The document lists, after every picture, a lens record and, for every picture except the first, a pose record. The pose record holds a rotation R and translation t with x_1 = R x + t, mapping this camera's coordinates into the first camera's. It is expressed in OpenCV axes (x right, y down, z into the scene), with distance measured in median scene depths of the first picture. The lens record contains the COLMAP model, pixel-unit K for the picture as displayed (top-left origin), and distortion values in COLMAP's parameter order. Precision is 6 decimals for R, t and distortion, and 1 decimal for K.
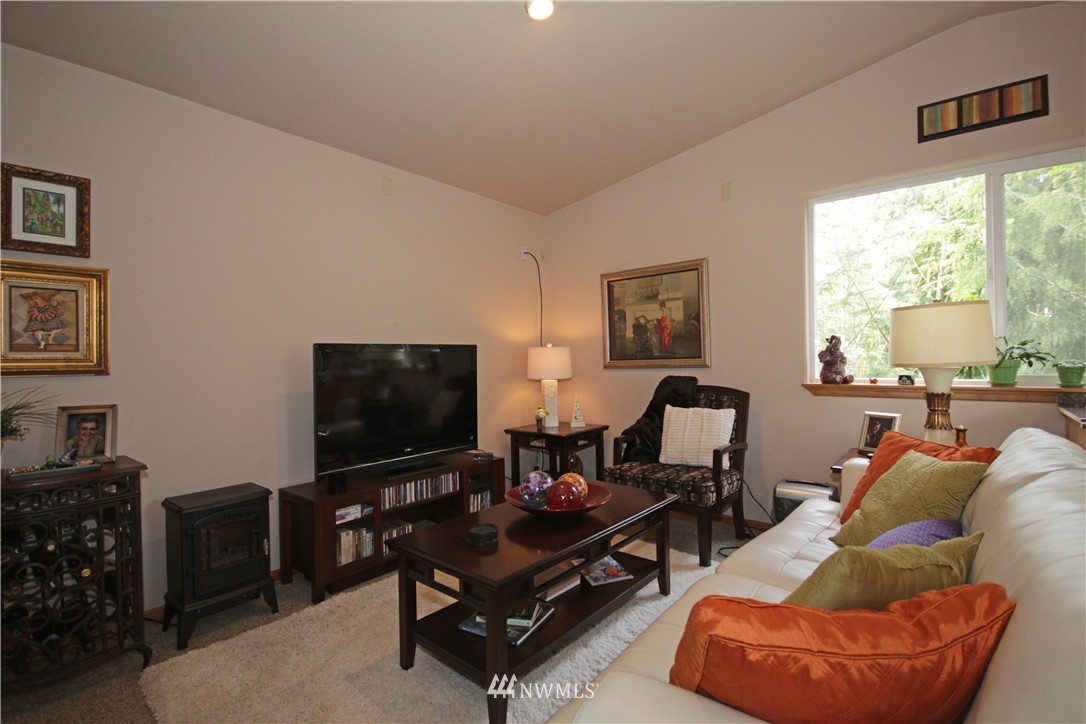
lens RADIAL K [[497.8, 0, 549.4], [0, 497.8, 361.0], [0, 0, 1]] dist [0.000286, -0.010935]
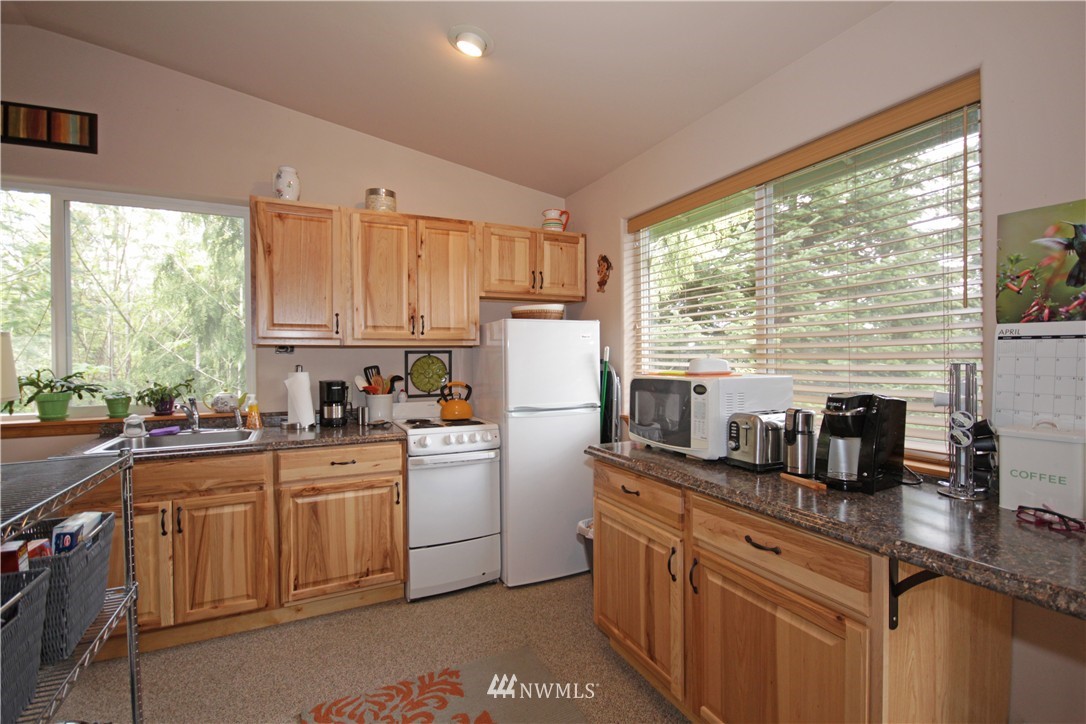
lens RADIAL K [[497.8, 0, 549.4], [0, 497.8, 361.0], [0, 0, 1]] dist [0.000286, -0.010935]
pose [[0.411755, 0.003002, 0.911290, 0.372033], [0.002222, 0.999988, -0.004298, -0.048614], [-0.911292, 0.003794, 0.411743, -0.229502]]
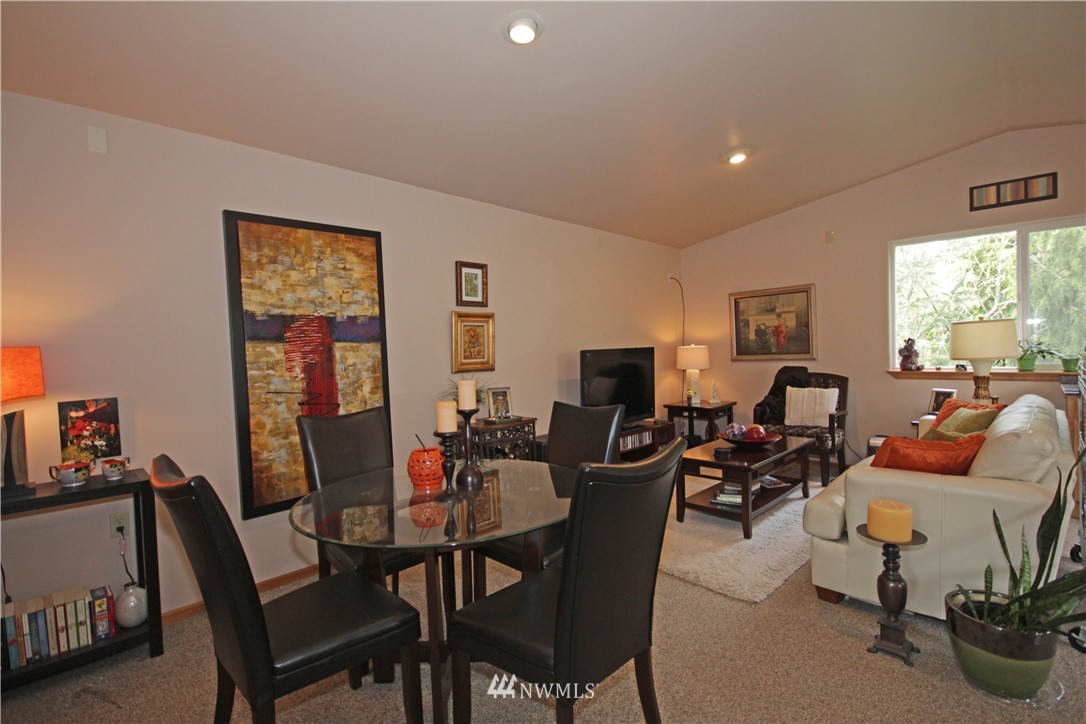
lens RADIAL K [[498.0, 0, 543.0], [0, 498.0, 362.0], [0, 0, 1]] dist [0.001171, -0.012958]
pose [[0.995869, -0.012578, -0.089930, -0.383635], [0.014799, 0.999601, 0.024069, -0.031845], [0.089591, -0.025300, 0.995657, -0.570796]]
